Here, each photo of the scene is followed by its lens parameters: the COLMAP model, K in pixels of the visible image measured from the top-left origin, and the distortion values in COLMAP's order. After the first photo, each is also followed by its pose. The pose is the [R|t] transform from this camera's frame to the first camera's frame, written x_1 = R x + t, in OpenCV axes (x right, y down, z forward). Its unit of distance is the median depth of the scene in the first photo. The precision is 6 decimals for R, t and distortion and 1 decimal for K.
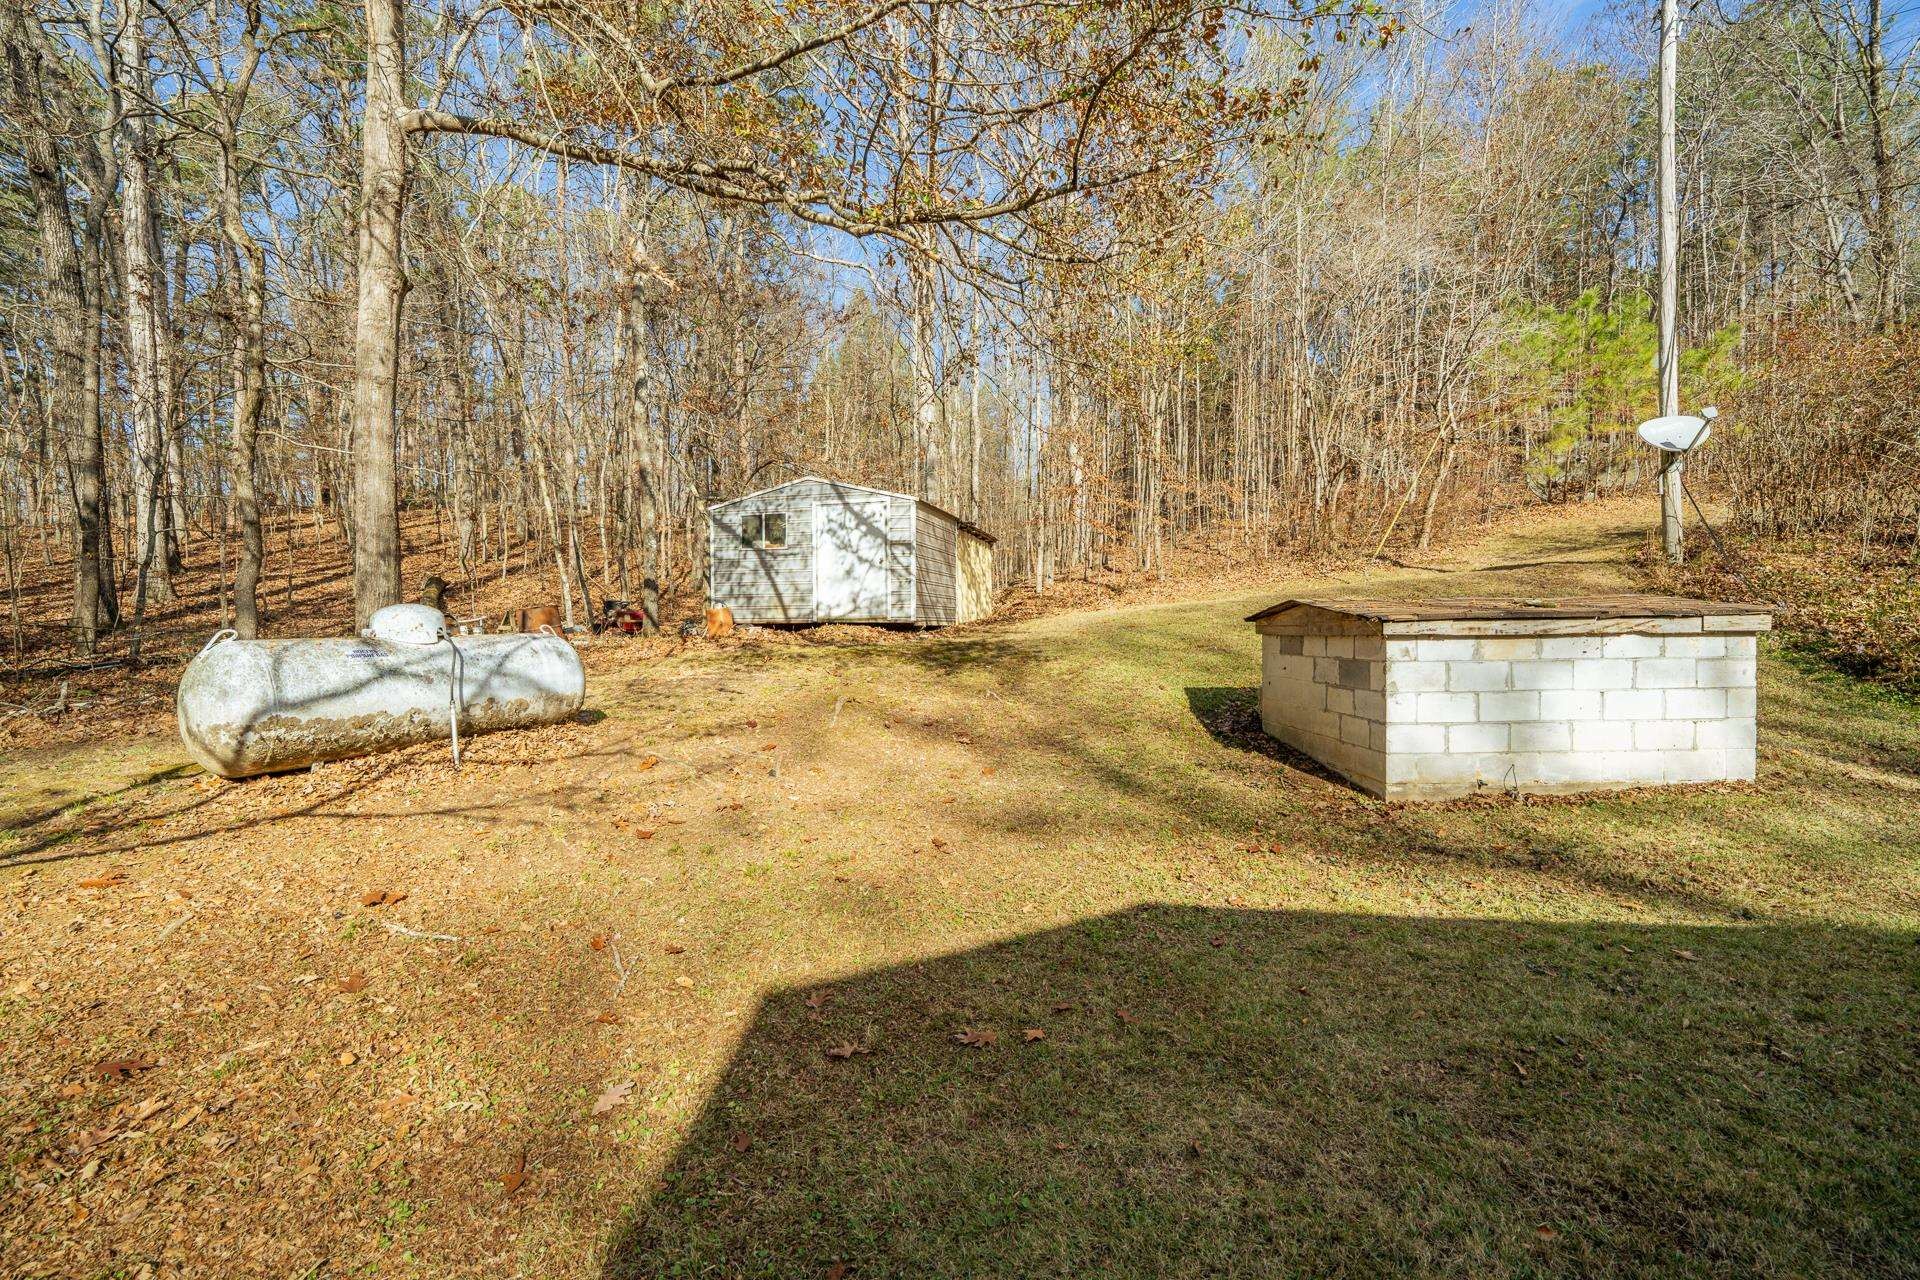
lens RADIAL K [[771.0, 0, 960.0], [0, 771.0, 640.0], [0, 0, 1]] dist [-0.000172, 0.000172]
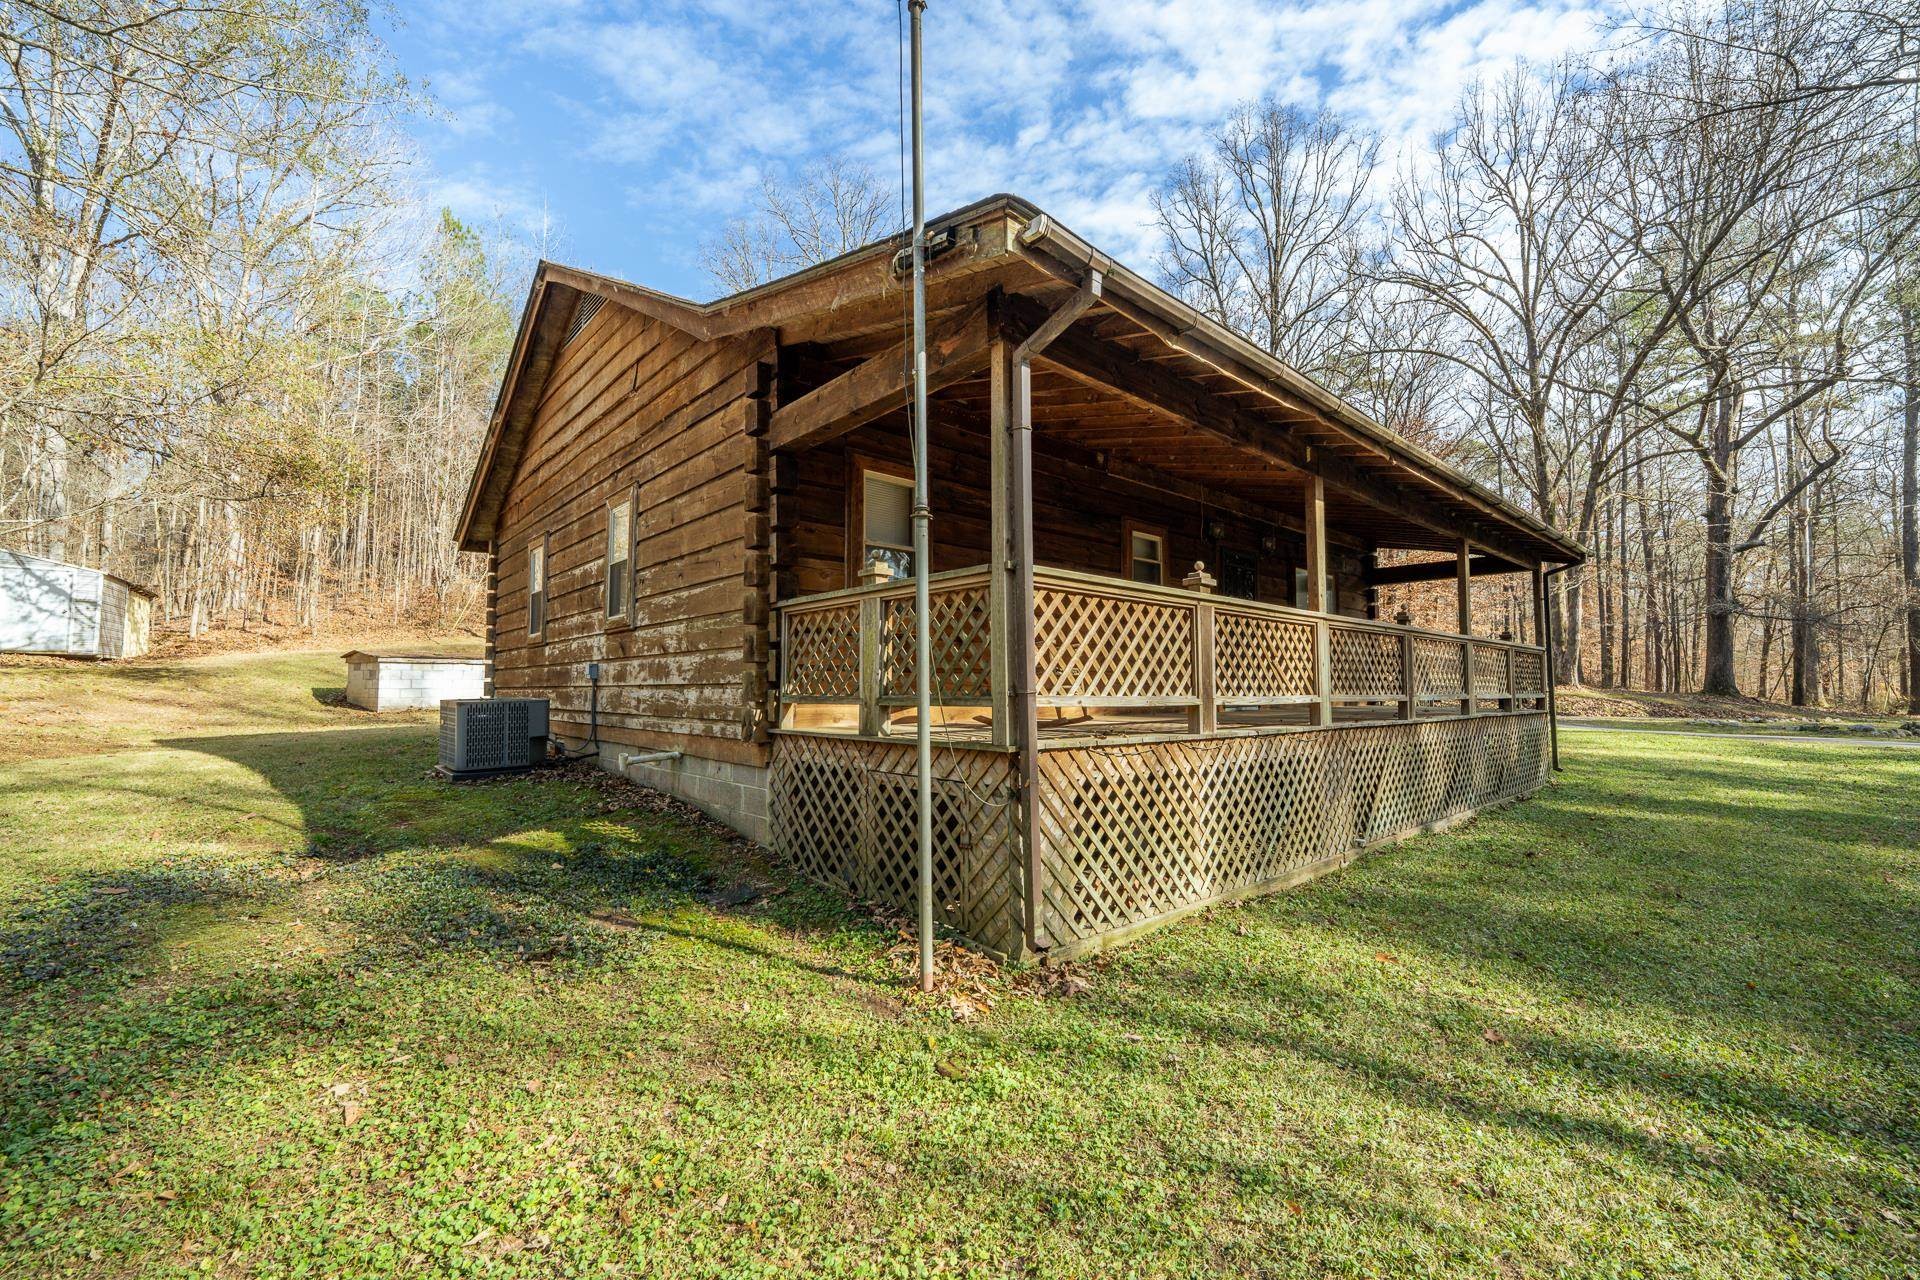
lens RADIAL K [[771.0, 0, 960.0], [0, 771.0, 640.0], [0, 0, 1]] dist [-0.000172, 0.000172]
pose [[0.599945, 0.056033, 0.798077, -0.248267], [0.002042, 0.997434, -0.071566, 0.058656], [-0.800039, 0.044565, 0.598291, -1.234123]]
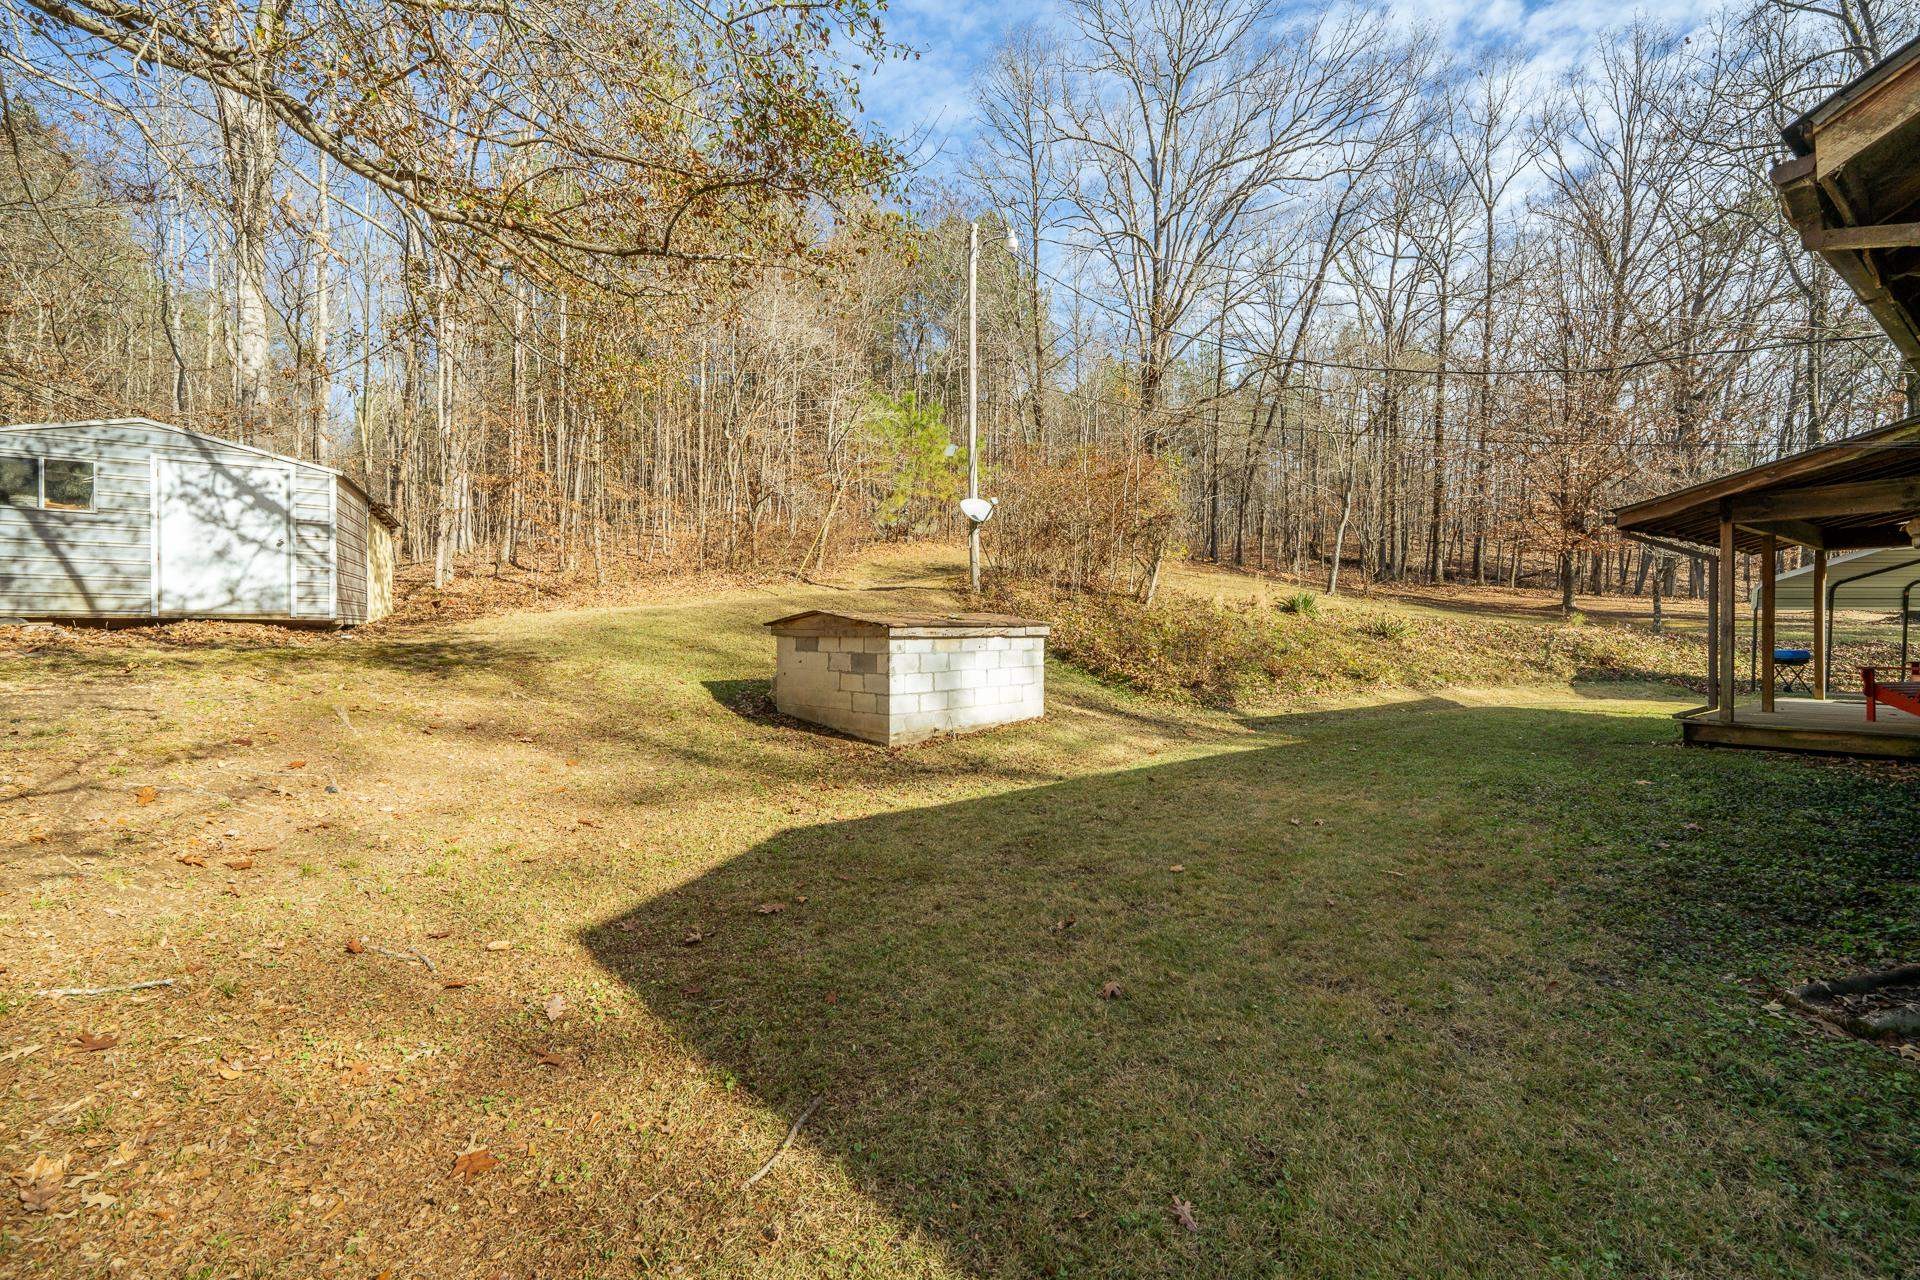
lens RADIAL K [[771.6, 0, 960.0], [0, 771.6, 640.0], [0, 0, 1]] dist [-0.006757, -0.000059]
pose [[0.703032, 0.001819, 0.711156, -0.174212], [0.001863, 0.999989, -0.004400, 0.003276], [-0.711156, 0.004419, 0.703021, -0.064139]]
